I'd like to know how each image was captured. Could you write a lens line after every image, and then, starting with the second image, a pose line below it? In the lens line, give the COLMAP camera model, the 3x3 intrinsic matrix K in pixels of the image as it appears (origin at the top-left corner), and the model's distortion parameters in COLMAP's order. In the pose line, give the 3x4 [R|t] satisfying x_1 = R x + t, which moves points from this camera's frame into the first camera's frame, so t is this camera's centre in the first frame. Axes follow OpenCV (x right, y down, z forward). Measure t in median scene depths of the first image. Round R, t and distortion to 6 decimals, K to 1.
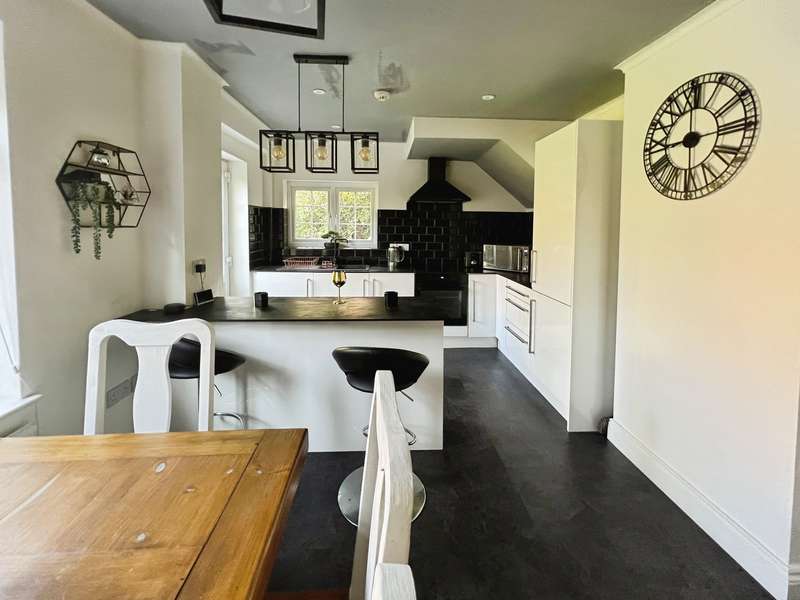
lens RADIAL K [[337.5, 0, 399.4], [0, 337.5, 236.4], [0, 0, 1]] dist [0.000848, 0.000136]
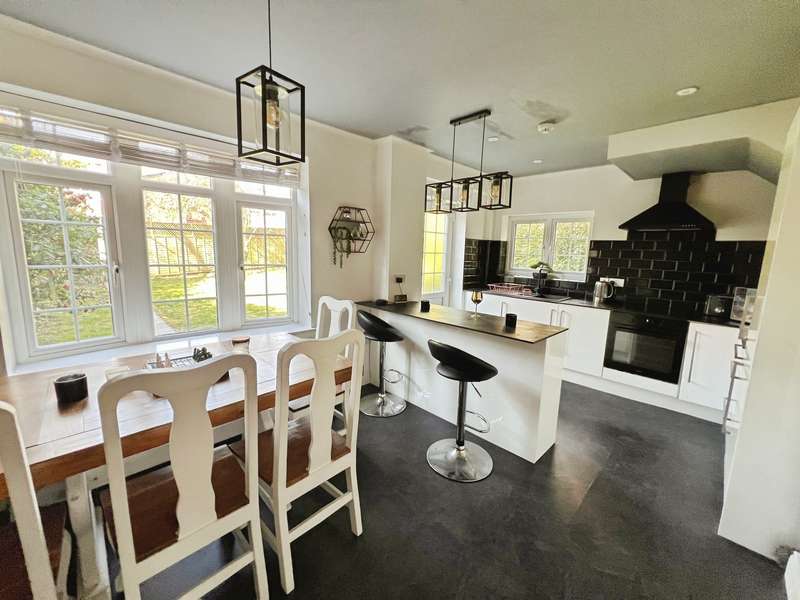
lens RADIAL K [[324.2, 0, 401.8], [0, 324.2, 294.4], [0, 0, 1]] dist [-0.000814, 0.000098]
pose [[0.665670, 0.107203, -0.738506, 0.426810], [-0.048046, 0.993731, 0.100944, 0.006499], [0.744698, -0.031713, 0.666648, 0.003663]]
